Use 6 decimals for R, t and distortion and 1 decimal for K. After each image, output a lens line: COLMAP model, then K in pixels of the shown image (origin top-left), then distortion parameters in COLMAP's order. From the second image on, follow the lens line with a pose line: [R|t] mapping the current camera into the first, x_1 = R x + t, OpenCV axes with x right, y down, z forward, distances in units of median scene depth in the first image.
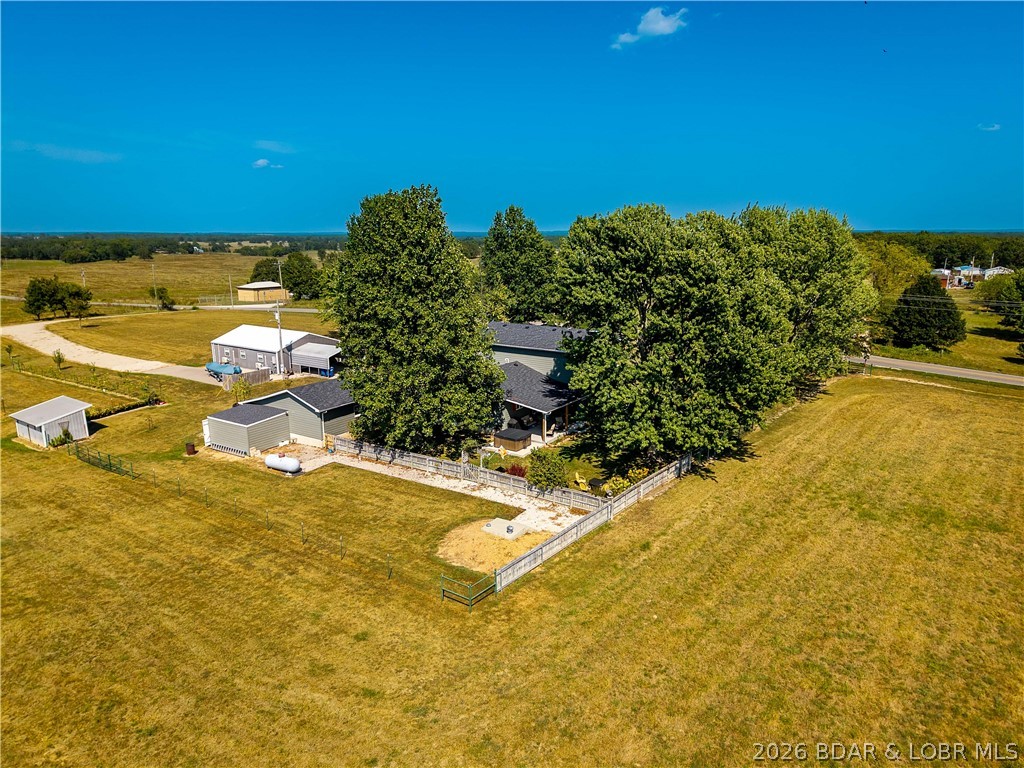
lens RADIAL K [[681.2, 0, 513.2], [0, 681.2, 387.8], [0, 0, 1]] dist [0.011076, -0.002728]
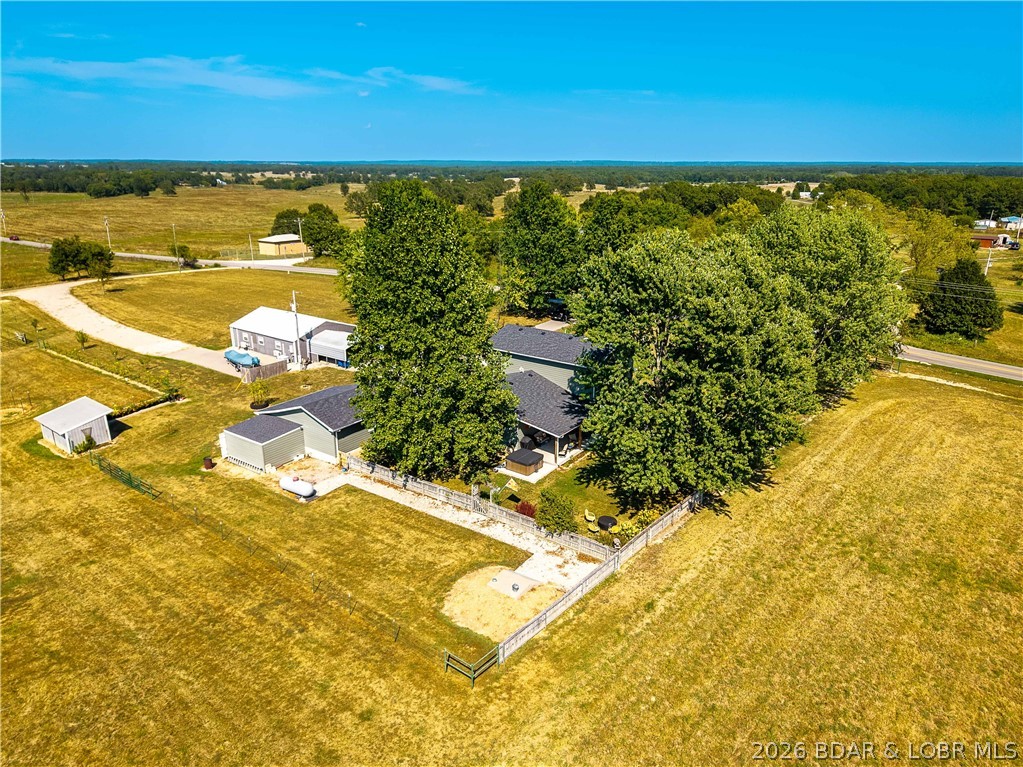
lens RADIAL K [[684.0, 0, 511.8], [0, 684.0, 387.8], [0, 0, 1]] dist [0.005975, 0.000792]
pose [[0.999132, 0.023874, -0.034136, 0.013847], [-0.020683, 0.995638, 0.090975, -0.142857], [0.036159, -0.090190, 0.995268, 0.011152]]
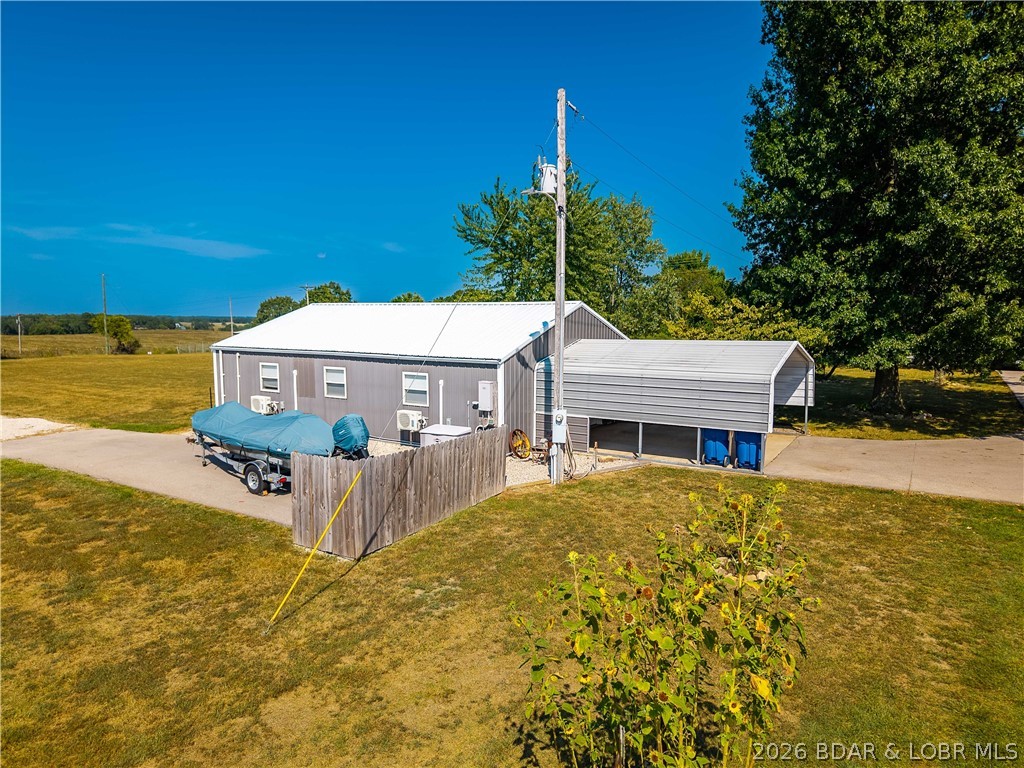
lens RADIAL K [[689.3, 0, 510.7], [0, 689.3, 383.4], [0, 0, 1]] dist [0.003198, 0.001527]
pose [[0.999764, 0.002158, 0.021619, -0.602615], [0.000668, 0.991533, -0.129854, -0.024660], [-0.021716, 0.129838, 0.991297, 1.325311]]
